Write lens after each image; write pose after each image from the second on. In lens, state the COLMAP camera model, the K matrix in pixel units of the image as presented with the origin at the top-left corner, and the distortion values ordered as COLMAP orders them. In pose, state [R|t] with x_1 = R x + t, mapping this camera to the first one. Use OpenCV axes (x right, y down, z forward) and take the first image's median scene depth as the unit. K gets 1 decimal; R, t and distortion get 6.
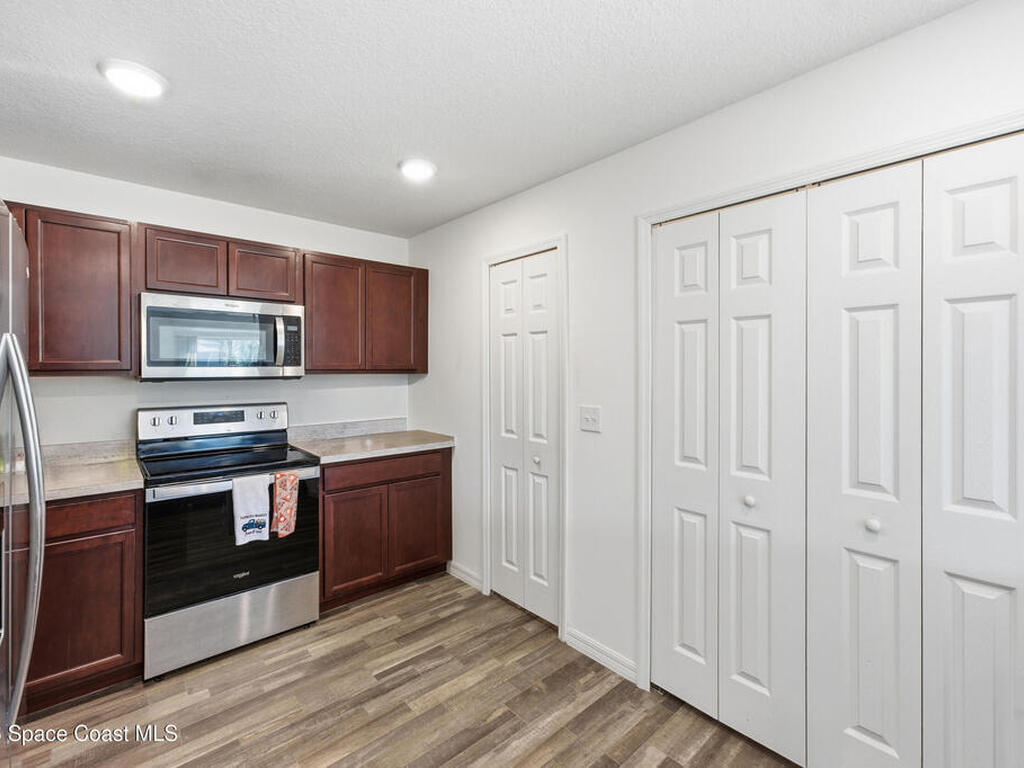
lens RADIAL K [[476.9, 0, 510.2], [0, 476.9, 368.5], [0, 0, 1]] dist [-0.005754, 0.004433]
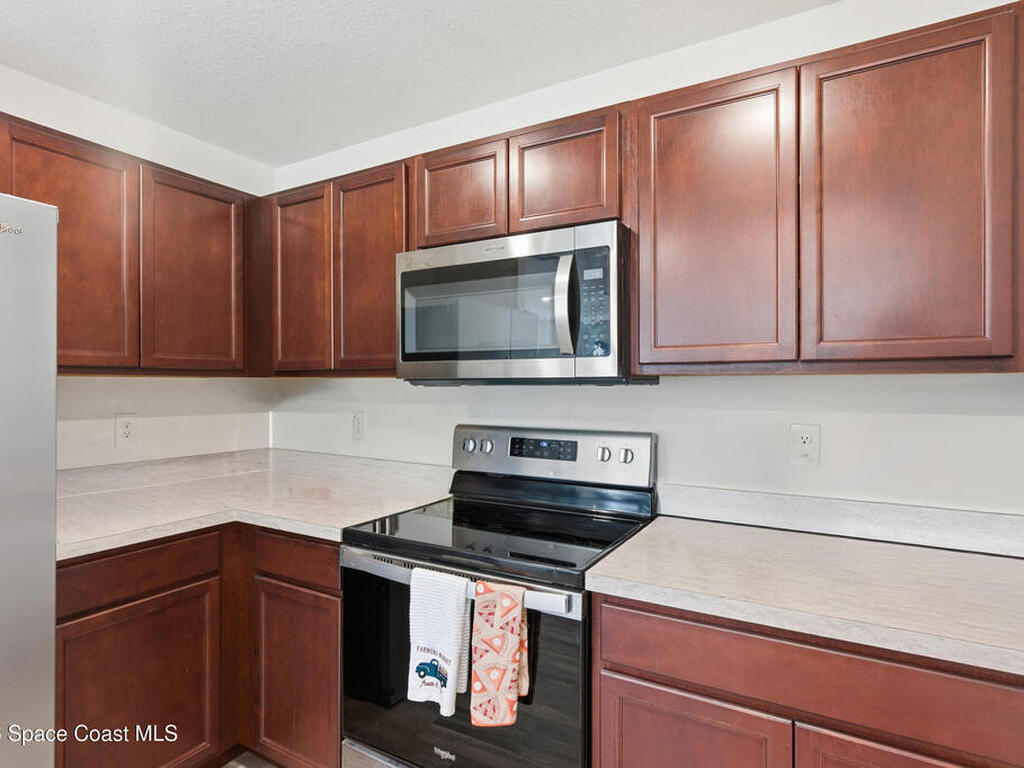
lens RADIAL K [[585.4, 0, 505.9], [0, 585.4, 372.7], [0, 0, 1]] dist [-0.001511, -0.000816]
pose [[0.288819, -0.004745, -0.957372, 0.069913], [0.005989, 0.999977, -0.003149, 0.013778], [0.957365, -0.004824, 0.288841, 0.815525]]
